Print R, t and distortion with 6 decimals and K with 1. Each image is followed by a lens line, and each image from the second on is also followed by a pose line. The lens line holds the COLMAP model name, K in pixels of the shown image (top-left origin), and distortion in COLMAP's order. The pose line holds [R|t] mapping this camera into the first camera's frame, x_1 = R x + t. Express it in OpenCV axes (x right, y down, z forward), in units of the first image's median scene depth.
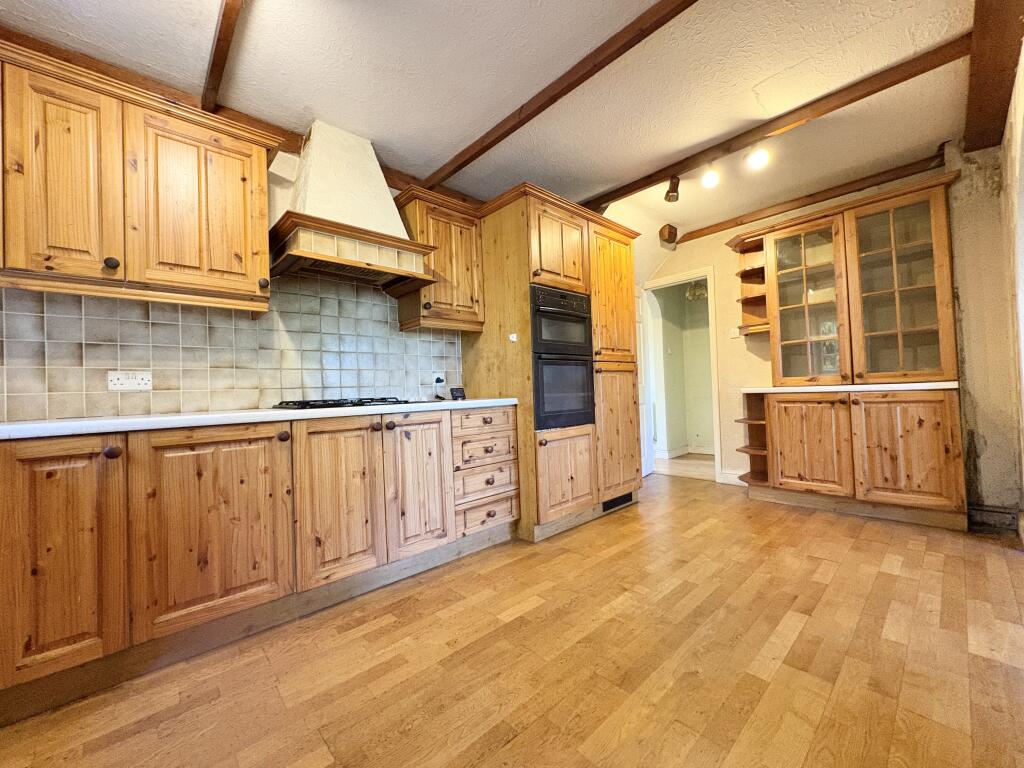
lens RADIAL K [[409.4, 0, 512.0], [0, 409.4, 384.0], [0, 0, 1]] dist [0.001749, 0.000263]
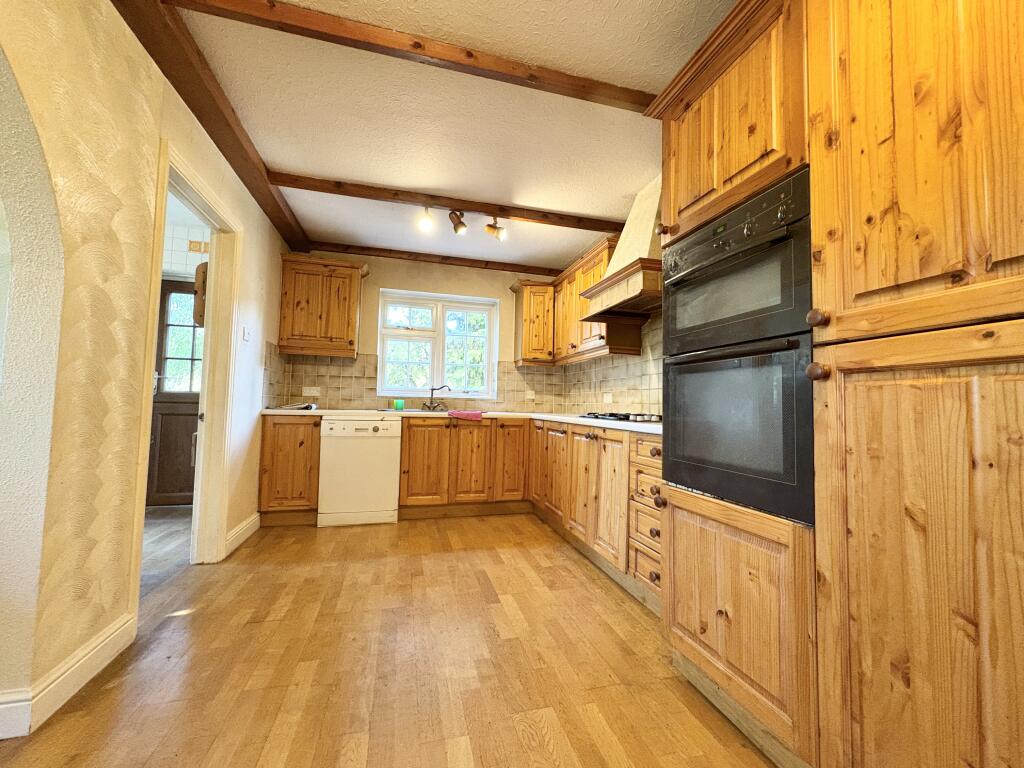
lens RADIAL K [[409.4, 0, 512.0], [0, 409.4, 384.0], [0, 0, 1]] dist [0.001749, 0.000263]
pose [[-0.460850, -0.017674, -0.887302, 0.728324], [0.012853, 0.999564, -0.026586, -0.020919], [0.887385, -0.023657, -0.460422, 1.089452]]
